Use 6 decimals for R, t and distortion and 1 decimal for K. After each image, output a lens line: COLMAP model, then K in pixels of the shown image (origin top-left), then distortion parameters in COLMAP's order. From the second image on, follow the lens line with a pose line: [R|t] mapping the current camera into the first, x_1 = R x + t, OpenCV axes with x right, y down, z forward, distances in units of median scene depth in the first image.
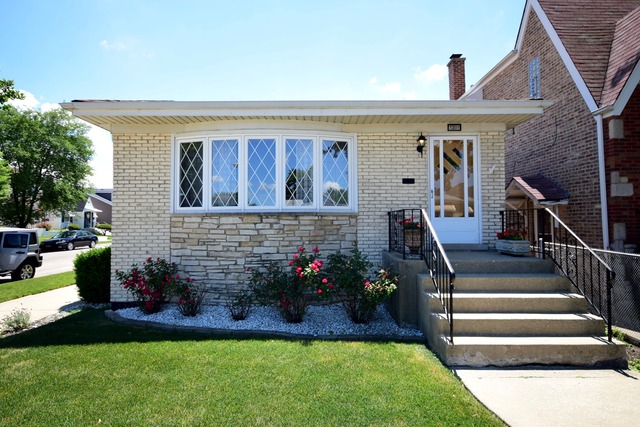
lens RADIAL K [[384.8, 0, 320.0], [0, 384.8, 213.5], [0, 0, 1]] dist [-0.000301, 0.001017]
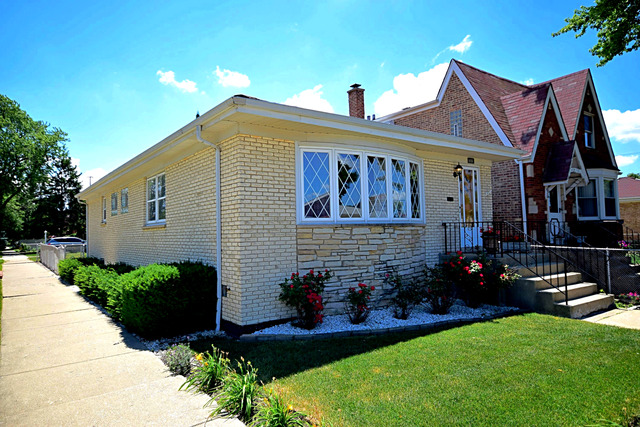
lens RADIAL K [[426.3, 0, 320.0], [0, 426.3, 213.5], [0, 0, 1]] dist [0.000016, 0.000160]
pose [[0.802744, 0.014804, 0.596140, -0.973514], [-0.000295, 0.999702, -0.024429, -0.001496], [-0.596323, 0.019434, 0.802509, 0.116155]]
